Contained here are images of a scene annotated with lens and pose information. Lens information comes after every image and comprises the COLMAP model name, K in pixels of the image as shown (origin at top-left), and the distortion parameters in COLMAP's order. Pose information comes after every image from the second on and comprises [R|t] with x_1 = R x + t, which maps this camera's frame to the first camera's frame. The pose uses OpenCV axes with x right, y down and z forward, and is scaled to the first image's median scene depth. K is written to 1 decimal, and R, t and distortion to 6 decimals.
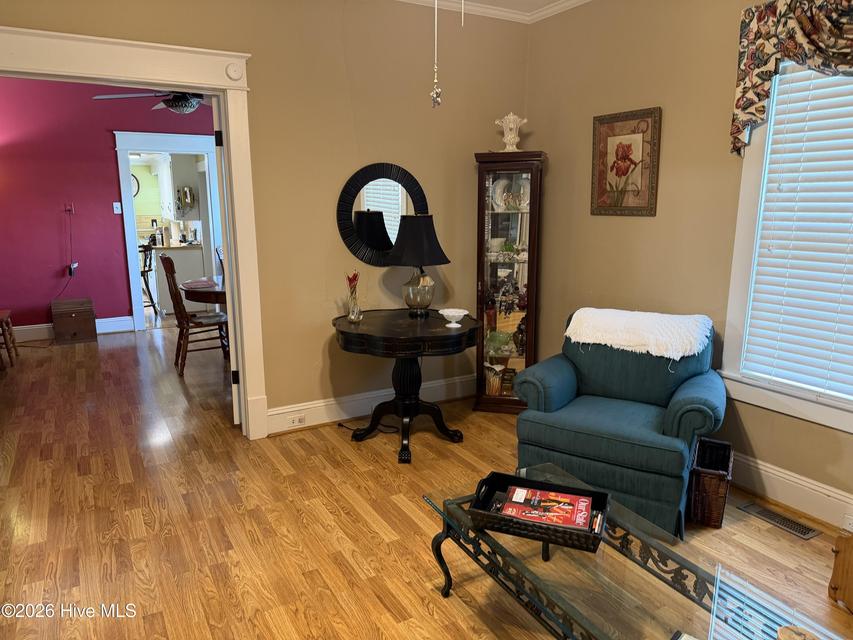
lens RADIAL K [[611.6, 0, 426.5], [0, 611.6, 320.0], [0, 0, 1]] dist [0.006433, -0.004197]
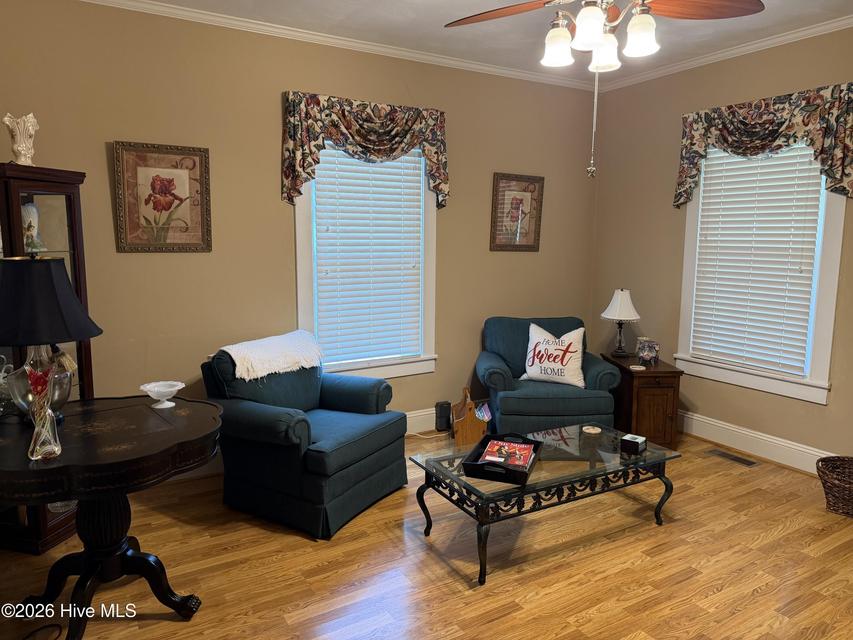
lens RADIAL K [[611.6, 0, 426.5], [0, 611.6, 320.0], [0, 0, 1]] dist [0.006433, -0.004197]
pose [[-0.050536, -0.120783, 0.991392, -0.838819], [0.190476, 0.973274, 0.128285, -0.149908], [-0.980390, 0.195319, -0.026179, 0.853950]]
